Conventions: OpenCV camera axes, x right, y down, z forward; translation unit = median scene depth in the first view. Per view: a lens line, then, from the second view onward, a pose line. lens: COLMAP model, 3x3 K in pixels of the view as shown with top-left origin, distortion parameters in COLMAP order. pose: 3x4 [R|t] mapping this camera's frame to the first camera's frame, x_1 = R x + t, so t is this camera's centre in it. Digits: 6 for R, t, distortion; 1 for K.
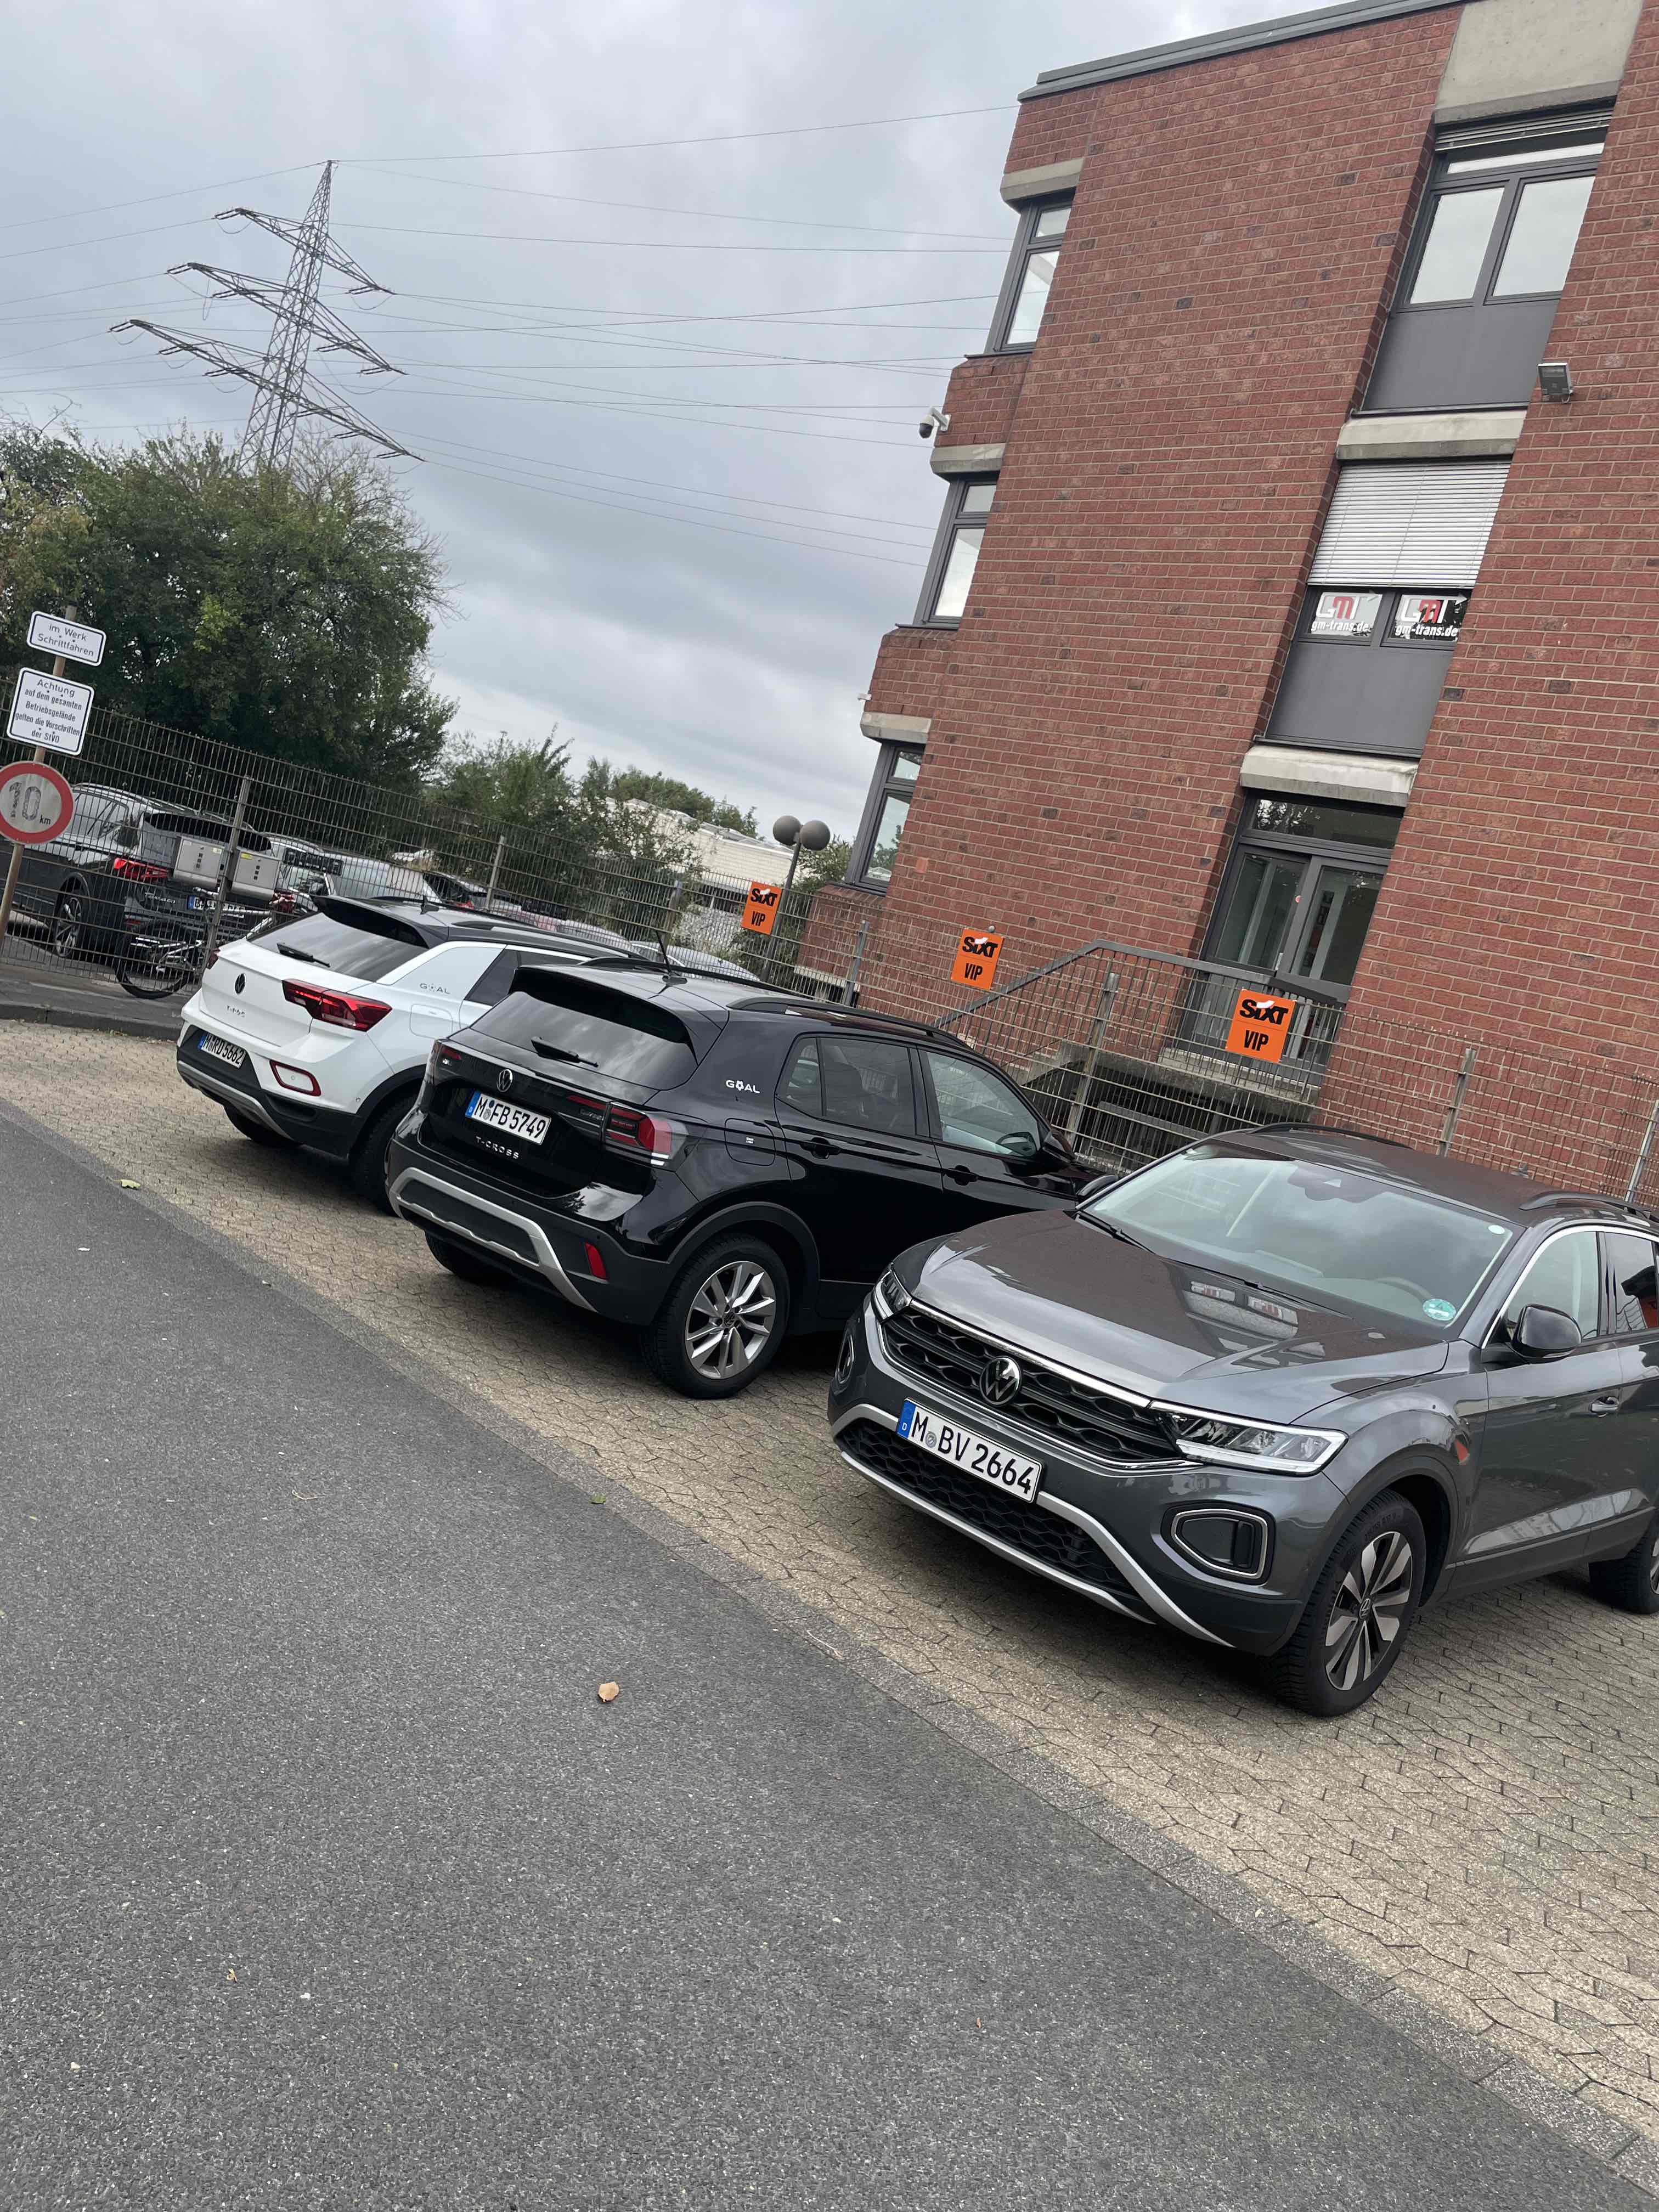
lens RADIAL K [[1709.7, 0, 823.6], [0, 1709.7, 1122.6], [0, 0, 1]] dist [0.087969, -0.117840]
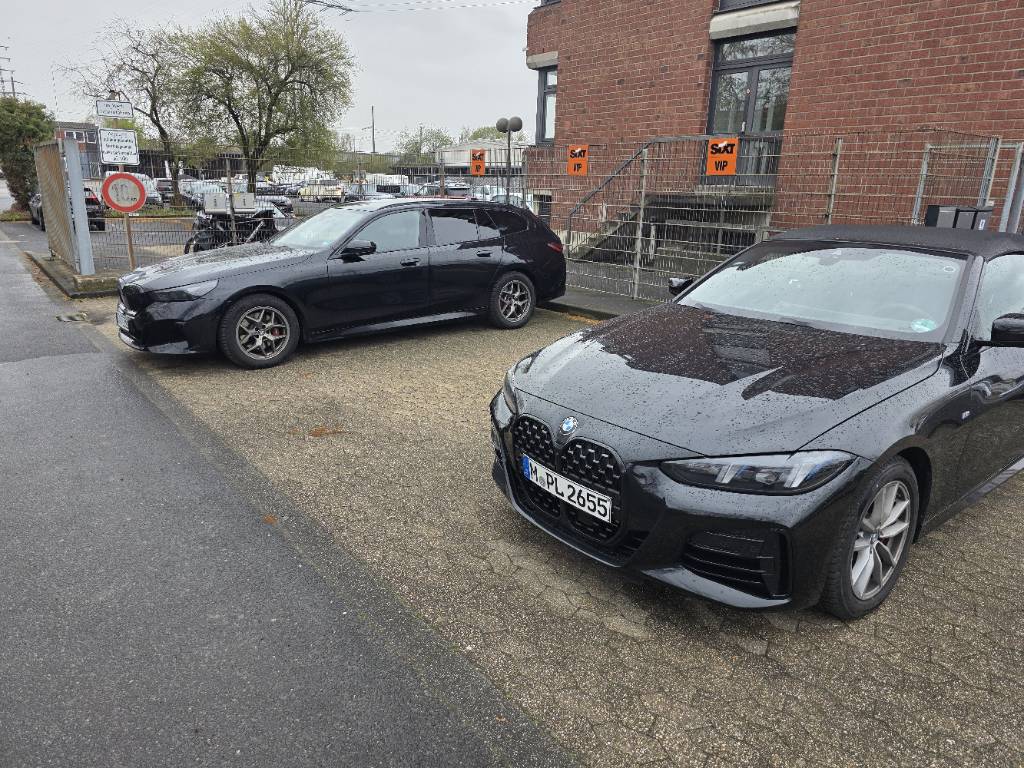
lens RADIAL K [[696.7, 0, 507.2], [0, 696.7, 382.0], [0, 0, 1]] dist [0.060368, -0.060623]
pose [[0.969279, -0.193156, -0.152280, 0.073577], [0.215184, 0.965806, 0.144617, 0.013903], [0.119140, -0.172943, 0.977700, 0.142405]]
